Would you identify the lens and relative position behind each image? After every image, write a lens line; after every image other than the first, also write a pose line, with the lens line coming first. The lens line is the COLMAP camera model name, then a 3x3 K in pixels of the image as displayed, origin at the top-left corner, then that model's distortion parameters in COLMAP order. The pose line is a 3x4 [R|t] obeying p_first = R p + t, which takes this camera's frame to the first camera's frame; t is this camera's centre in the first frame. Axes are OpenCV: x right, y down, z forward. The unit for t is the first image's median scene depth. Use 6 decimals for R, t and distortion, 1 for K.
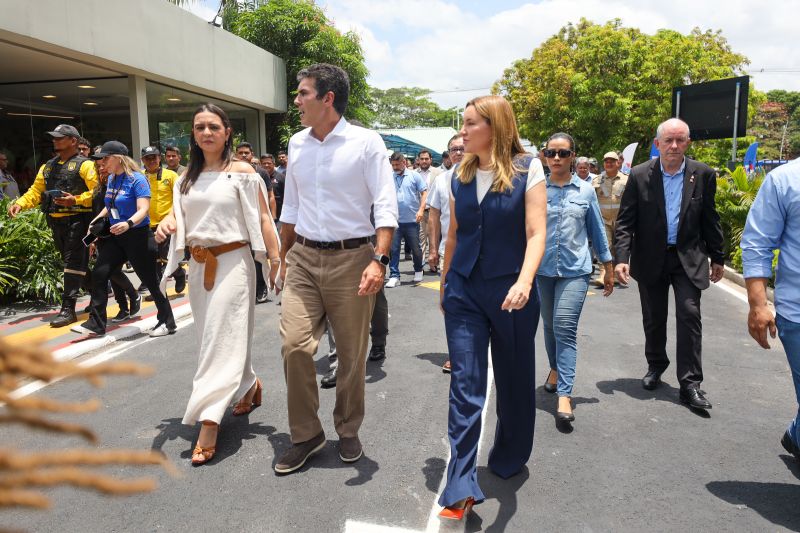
lens RADIAL K [[616.3, 0, 400.0], [0, 616.3, 266.5], [0, 0, 1]] dist [-0.042467, -0.002178]
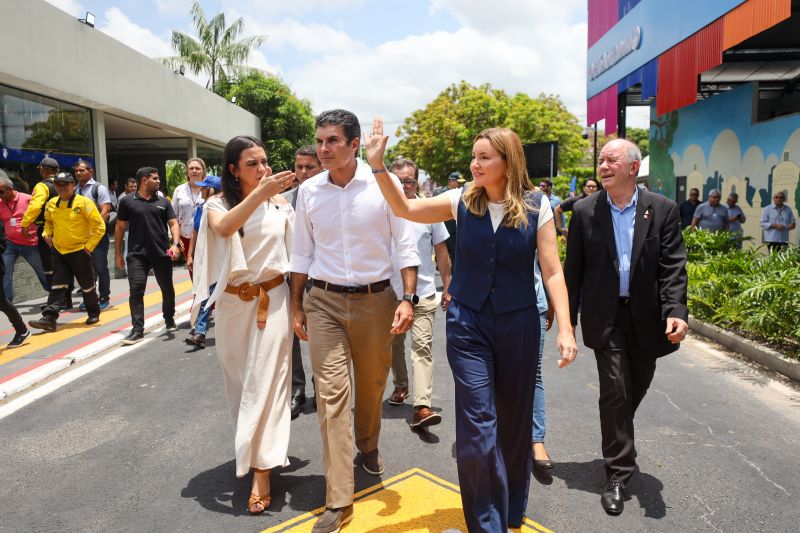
lens RADIAL K [[616.3, 0, 400.0], [0, 616.3, 266.5], [0, 0, 1]] dist [-0.042467, -0.002178]
pose [[0.984259, -0.014722, 0.176120, -0.086980], [0.020805, 0.999247, -0.032746, 0.043835], [-0.175505, 0.035895, 0.983824, -0.314874]]
